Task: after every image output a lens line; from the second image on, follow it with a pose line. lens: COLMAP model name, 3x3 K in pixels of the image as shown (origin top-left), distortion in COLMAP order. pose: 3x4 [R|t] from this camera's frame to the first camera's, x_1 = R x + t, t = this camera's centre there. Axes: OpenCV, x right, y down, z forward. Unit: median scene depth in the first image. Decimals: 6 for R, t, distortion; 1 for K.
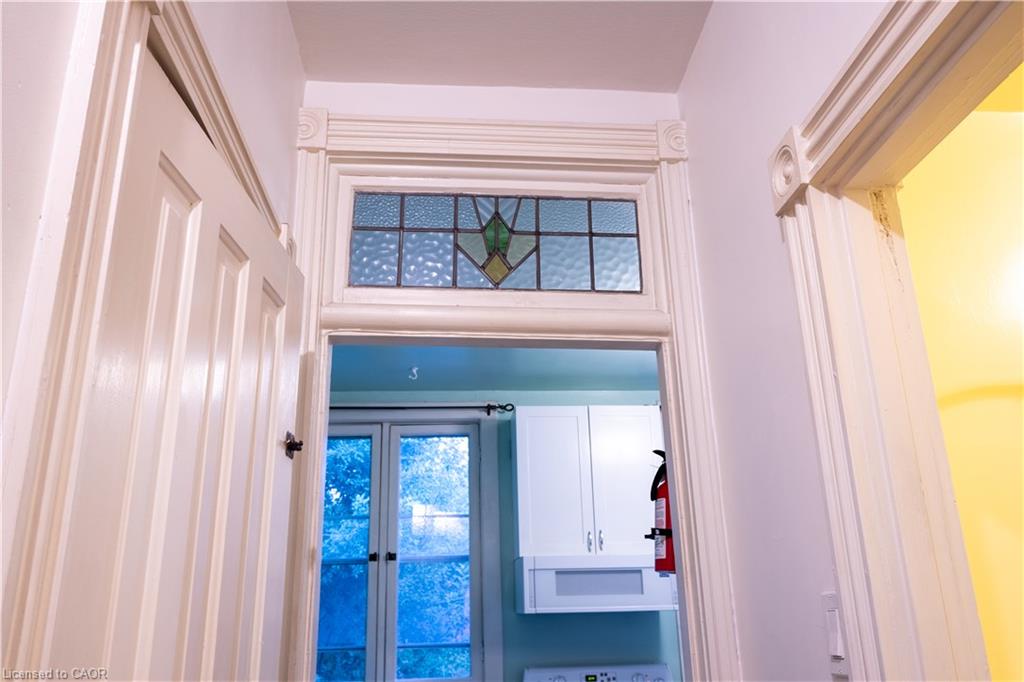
lens RADIAL K [[812.8, 0, 514.3], [0, 812.8, 342.3], [0, 0, 1]] dist [0.010030, 0.006965]
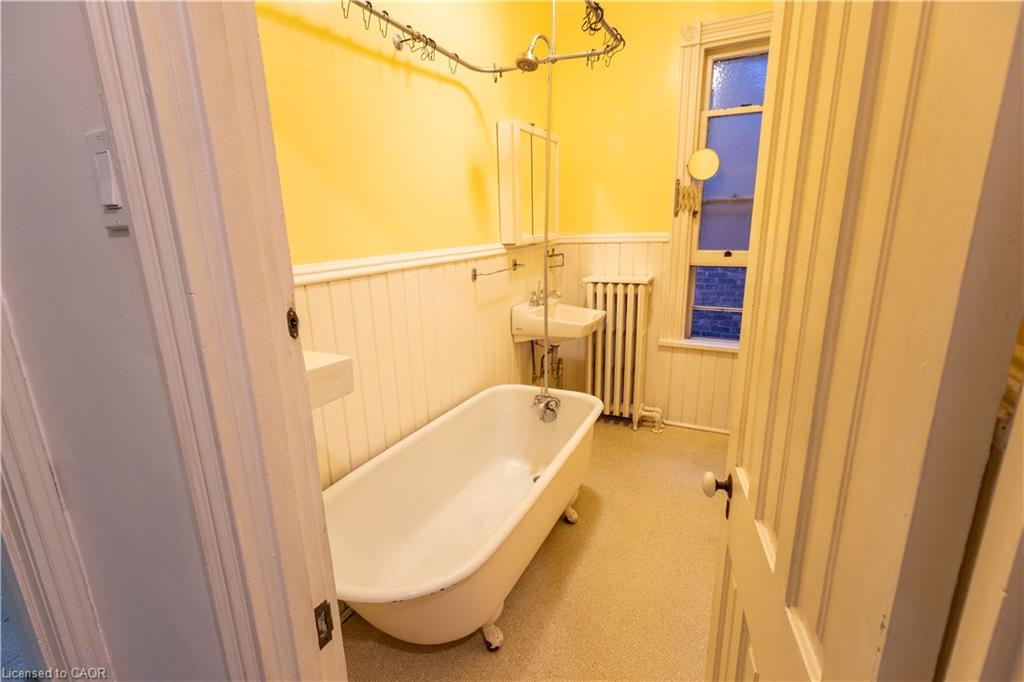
lens RADIAL K [[471.5, 0, 510.5], [0, 471.5, 341.2], [0, 0, 1]] dist [0.005359, 0.001561]
pose [[0.523473, -0.201467, 0.827881, 0.174837], [-0.257001, 0.889055, 0.378857, 0.216376], [-0.812358, -0.411087, 0.413619, 0.397895]]
